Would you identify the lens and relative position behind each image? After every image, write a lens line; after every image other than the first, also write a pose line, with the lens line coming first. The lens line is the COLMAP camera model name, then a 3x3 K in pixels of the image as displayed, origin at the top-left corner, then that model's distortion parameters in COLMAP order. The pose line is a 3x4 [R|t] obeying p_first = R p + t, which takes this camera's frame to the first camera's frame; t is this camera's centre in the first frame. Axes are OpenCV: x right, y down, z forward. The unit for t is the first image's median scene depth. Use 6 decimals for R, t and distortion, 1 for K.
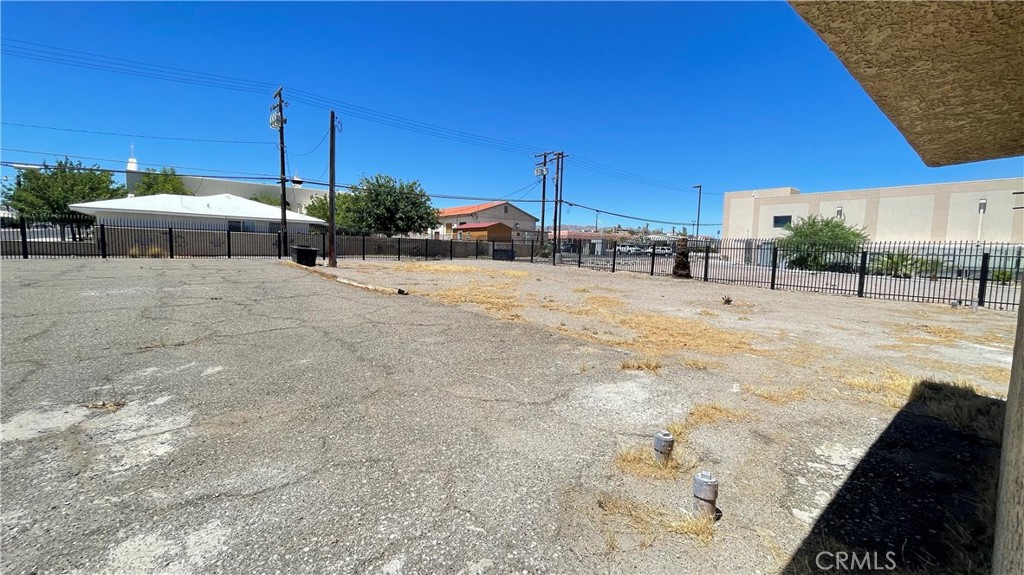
lens RADIAL K [[414.6, 0, 509.2], [0, 414.6, 283.6], [0, 0, 1]] dist [-0.000016, 0.000896]
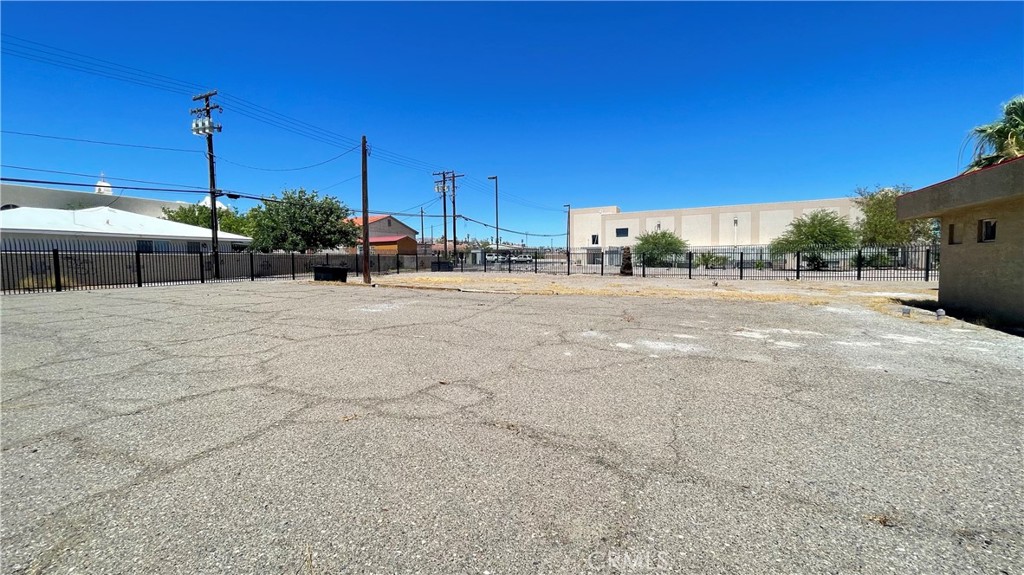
lens RADIAL K [[414.6, 0, 508.6], [0, 414.6, 283.9], [0, 0, 1]] dist [-0.000016, 0.000896]
pose [[0.905154, -0.063225, 0.420355, -0.490263], [0.073680, 0.997244, -0.008662, -0.002881], [-0.418649, 0.038812, 0.907318, -0.086642]]
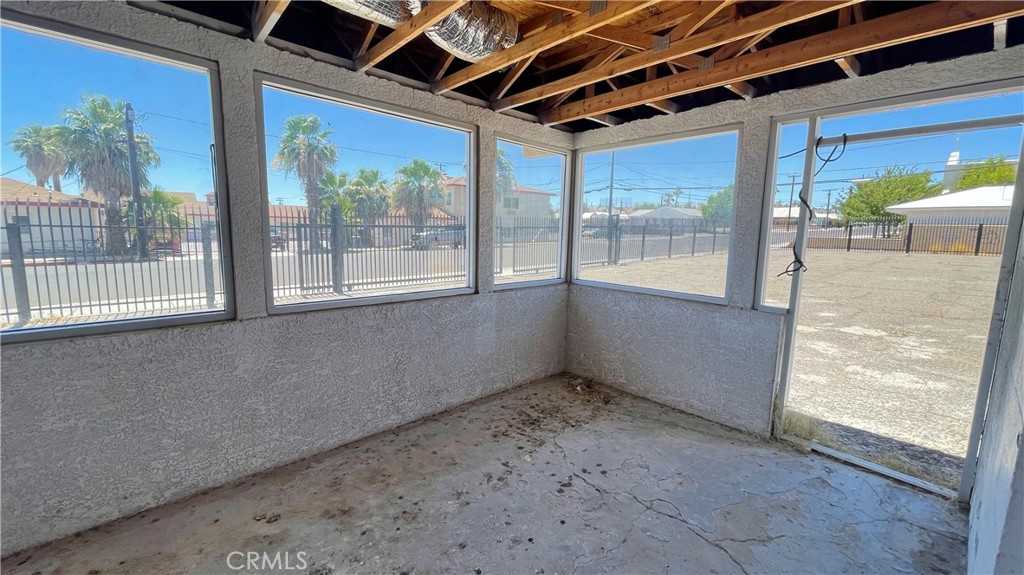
lens RADIAL K [[414.6, 0, 507.5], [0, 414.6, 289.0], [0, 0, 1]] dist [-0.000016, 0.000896]
pose [[0.036247, 0.117846, -0.992370, 0.117479], [-0.095733, 0.988865, 0.113933, 0.010839], [0.994747, 0.090873, 0.047125, -0.126012]]
